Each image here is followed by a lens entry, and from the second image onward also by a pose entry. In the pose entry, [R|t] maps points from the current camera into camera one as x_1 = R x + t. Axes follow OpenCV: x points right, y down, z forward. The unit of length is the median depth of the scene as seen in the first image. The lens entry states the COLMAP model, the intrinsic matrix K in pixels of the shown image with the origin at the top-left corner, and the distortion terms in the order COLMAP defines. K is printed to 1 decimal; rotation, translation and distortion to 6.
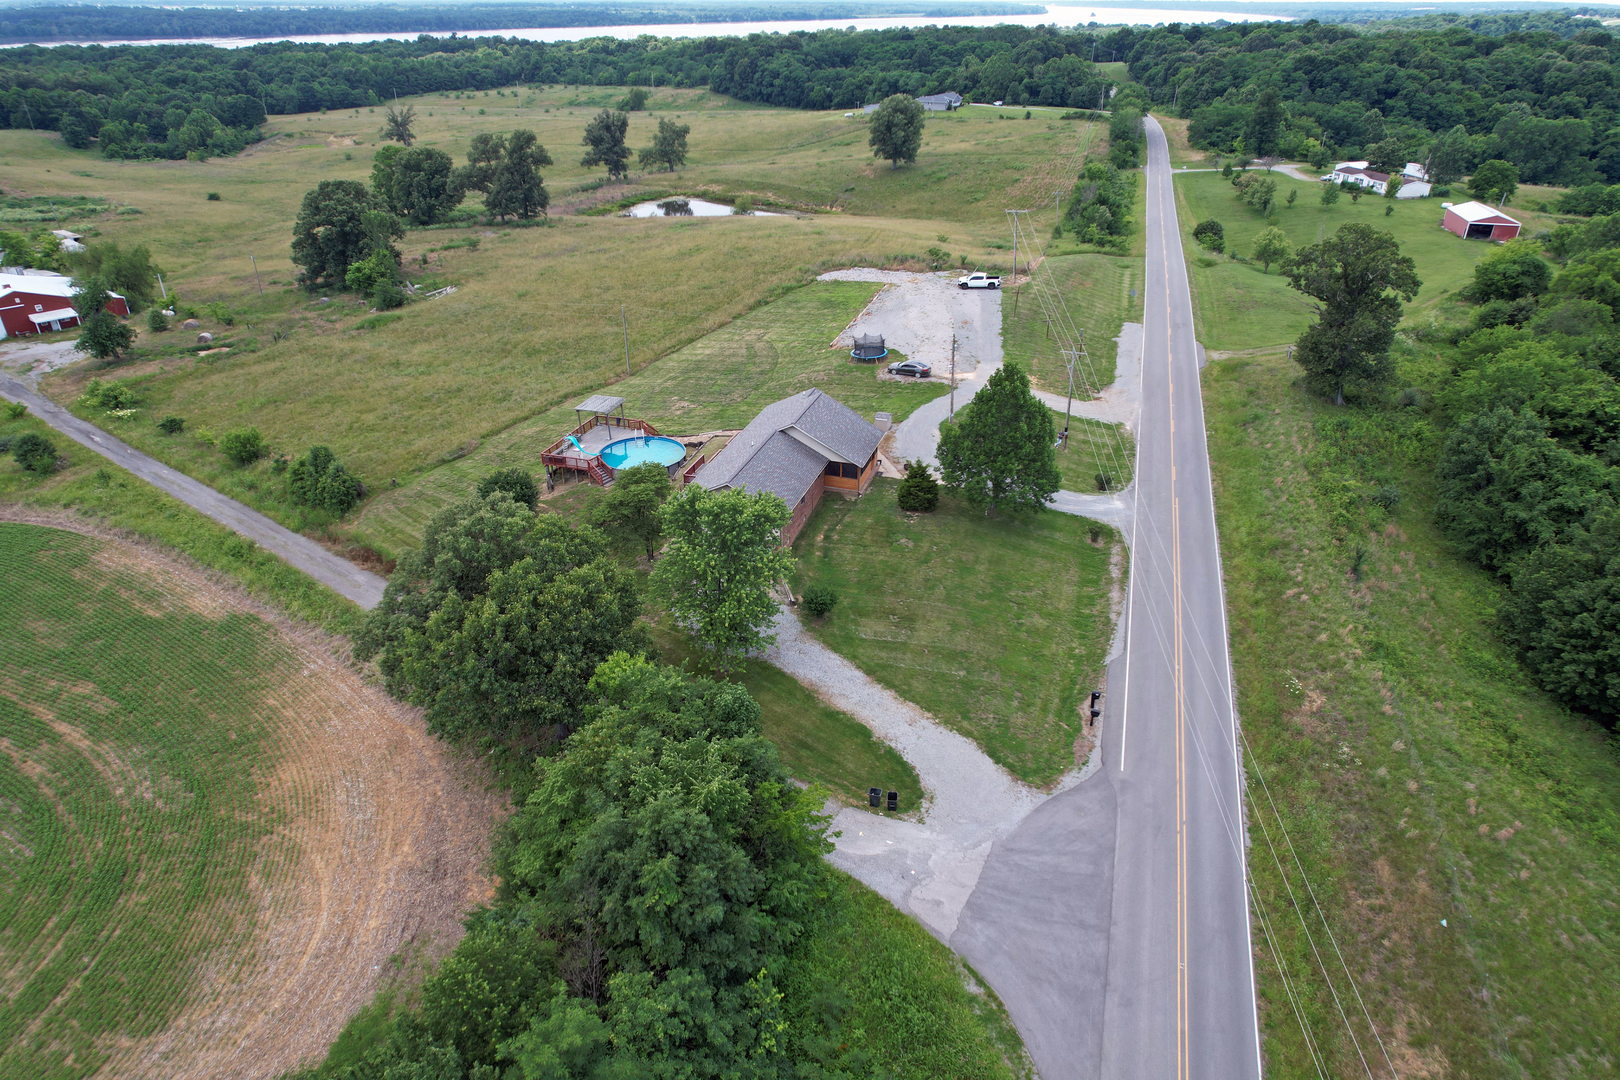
lens RADIAL K [[1038.1, 0, 813.6], [0, 1038.1, 526.9], [0, 0, 1]] dist [-0.075883, 0.072311]
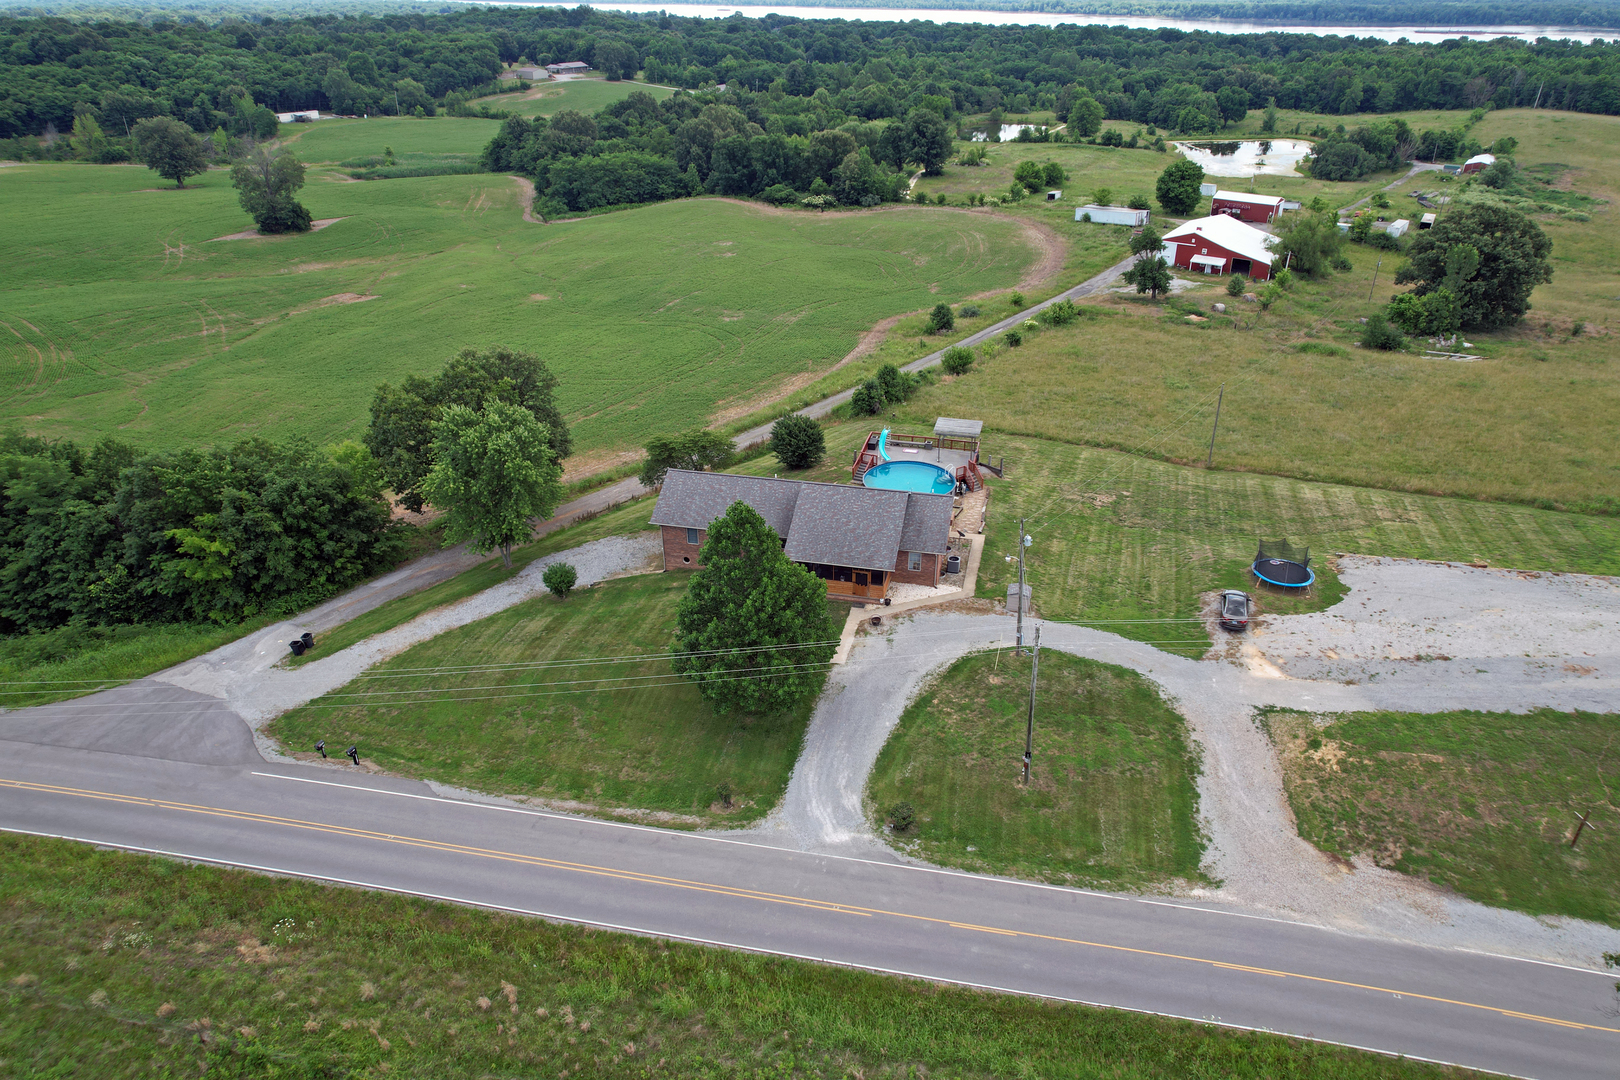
lens RADIAL K [[1035.0, 0, 816.8], [0, 1035.0, 537.6], [0, 0, 1]] dist [-0.073484, 0.062492]
pose [[0.078619, 0.473374, -0.877346, 0.466810], [-0.457254, 0.799158, 0.390212, -0.247029], [0.885854, 0.370492, 0.279282, 0.477268]]
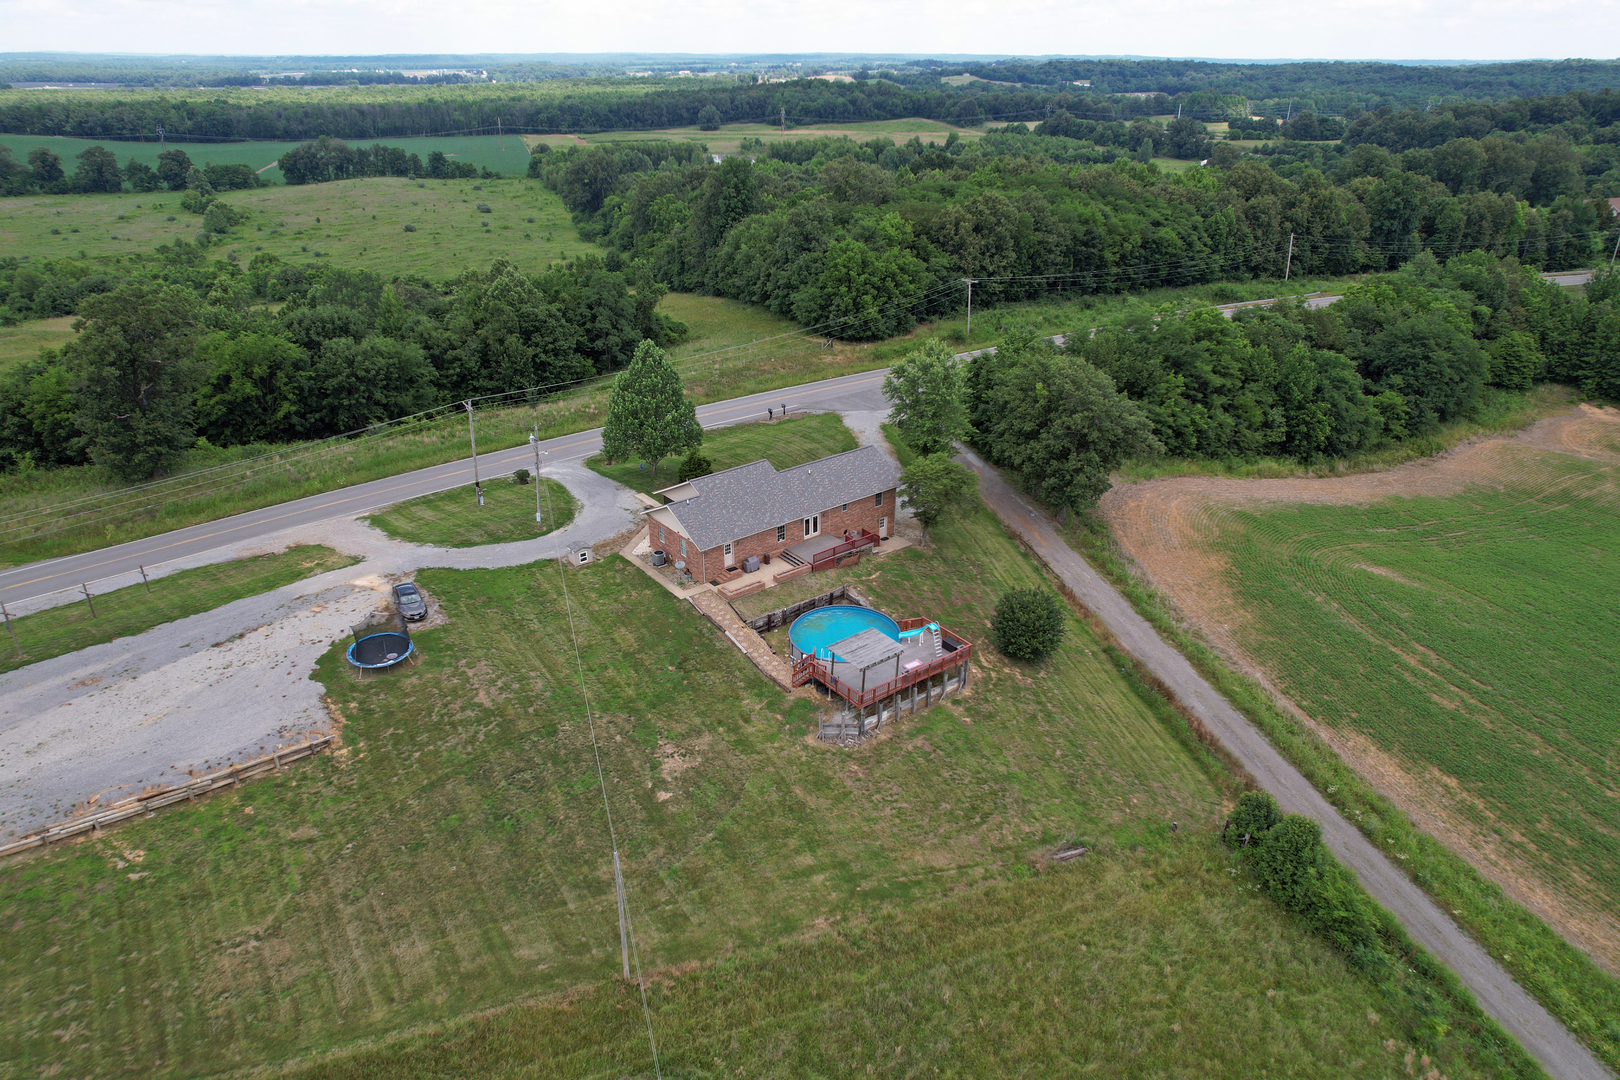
lens RADIAL K [[1035.0, 0, 816.8], [0, 1035.0, 537.6], [0, 0, 1]] dist [-0.073484, 0.062492]
pose [[-0.835994, -0.243353, 0.491827, -0.353908], [0.246174, 0.634710, 0.732490, -0.478837], [-0.490421, 0.733432, -0.470707, 0.920511]]
